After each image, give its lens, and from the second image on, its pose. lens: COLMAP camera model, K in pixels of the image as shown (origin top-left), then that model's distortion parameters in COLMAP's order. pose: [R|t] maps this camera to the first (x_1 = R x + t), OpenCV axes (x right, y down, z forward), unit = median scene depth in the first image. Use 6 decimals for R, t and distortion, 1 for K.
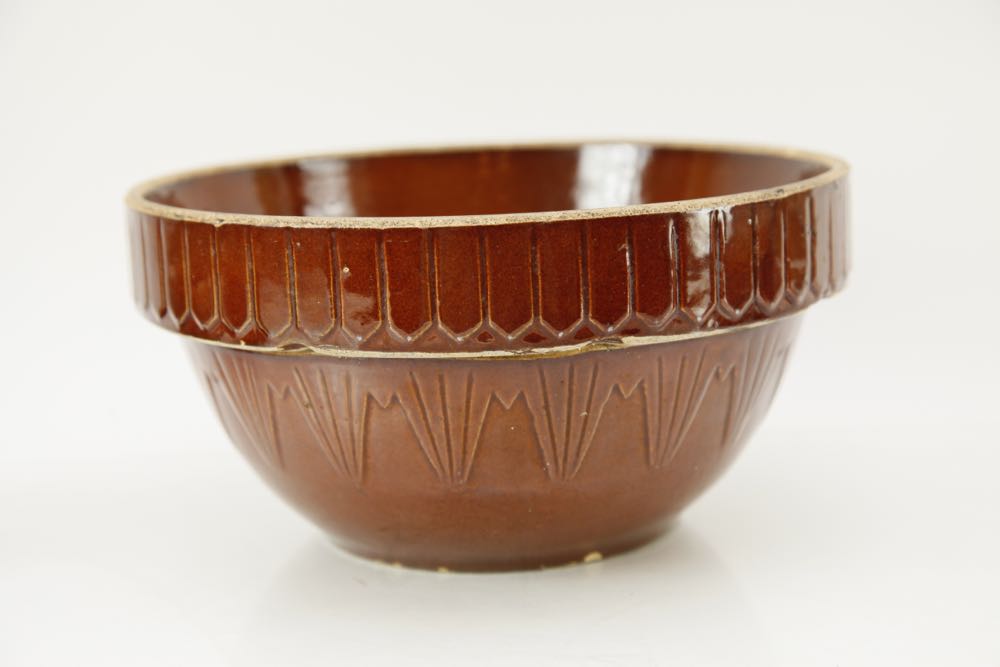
lens RADIAL K [[2030.6, 0, 500.0], [0, 2030.6, 333.5], [0, 0, 1]] dist [0.432084, -0.012027]
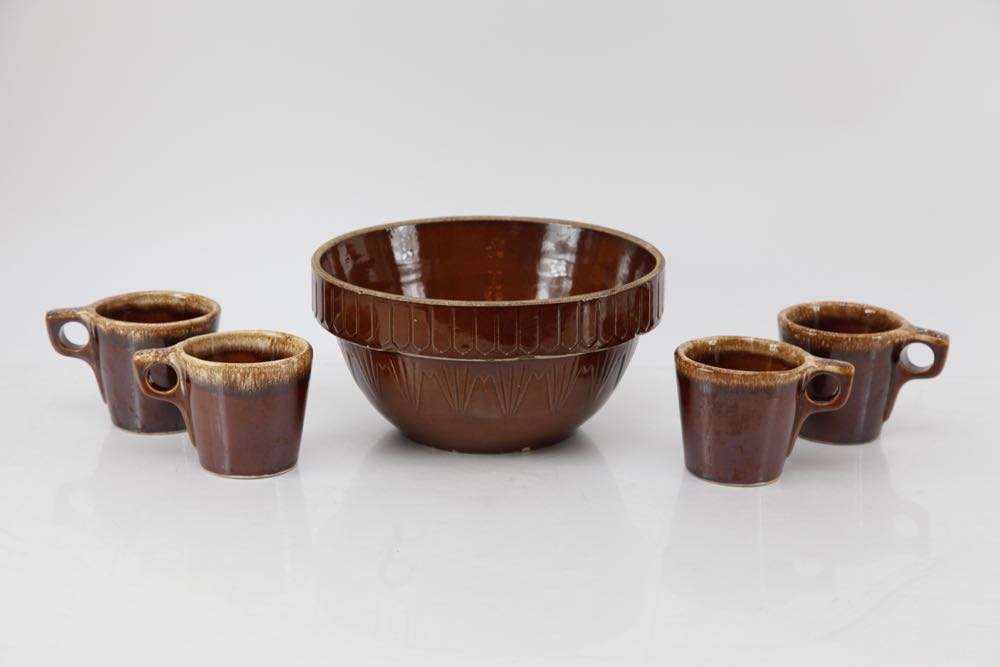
lens RADIAL K [[2235.0, 0, 500.0], [0, 2235.0, 333.5], [0, 0, 1]] dist [0.074358, 0.088410]
pose [[0.998080, 0.051115, -0.034988, 0.106472], [-0.048817, 0.996777, 0.063662, -0.177719], [0.038129, -0.061832, 0.997358, -1.481737]]
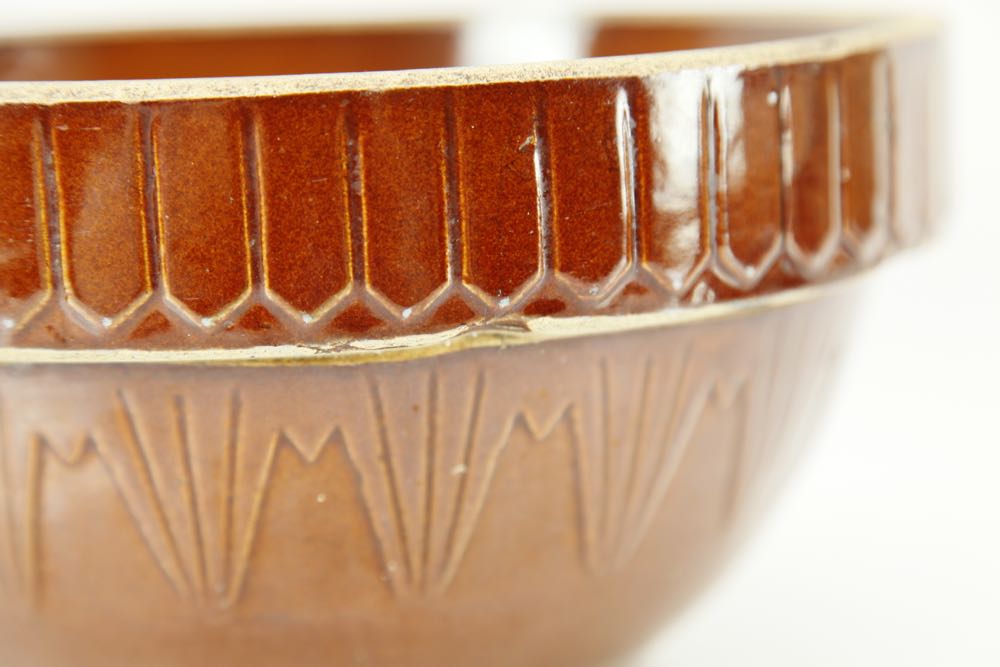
lens RADIAL K [[2997.3, 0, 500.0], [0, 2997.3, 333.5], [0, 0, 1]] dist [0.625873, 0.289638]
pose [[0.999441, -0.004602, 0.033108, 0.027175], [0.004932, 0.999939, -0.009890, 0.012646], [-0.033060, 0.010048, 0.999403, 0.236249]]
